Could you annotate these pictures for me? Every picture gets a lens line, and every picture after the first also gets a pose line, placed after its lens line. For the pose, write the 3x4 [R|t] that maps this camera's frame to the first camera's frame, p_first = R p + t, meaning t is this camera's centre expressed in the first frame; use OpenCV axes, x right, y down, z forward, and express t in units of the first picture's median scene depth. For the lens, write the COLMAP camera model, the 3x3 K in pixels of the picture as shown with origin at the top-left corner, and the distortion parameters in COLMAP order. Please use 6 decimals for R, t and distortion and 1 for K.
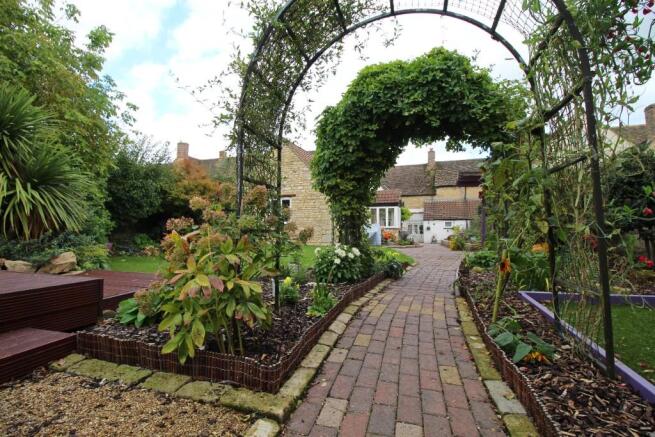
lens RADIAL K [[305.5, 0, 326.7], [0, 305.5, 219.1], [0, 0, 1]] dist [0.001254, 0.000057]
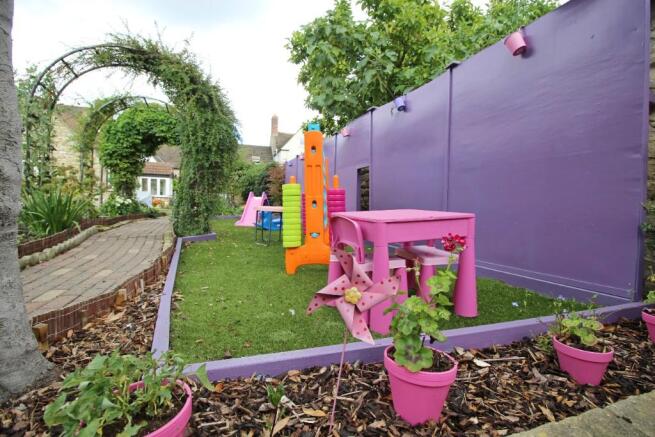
lens RADIAL K [[305.5, 0, 328.5], [0, 305.5, 219.5], [0, 0, 1]] dist [0.001254, 0.000057]
pose [[0.772640, -0.007725, 0.634797, -0.145328], [-0.045717, 0.996653, 0.067773, 0.033710], [-0.633196, -0.081385, 0.769701, -1.184926]]
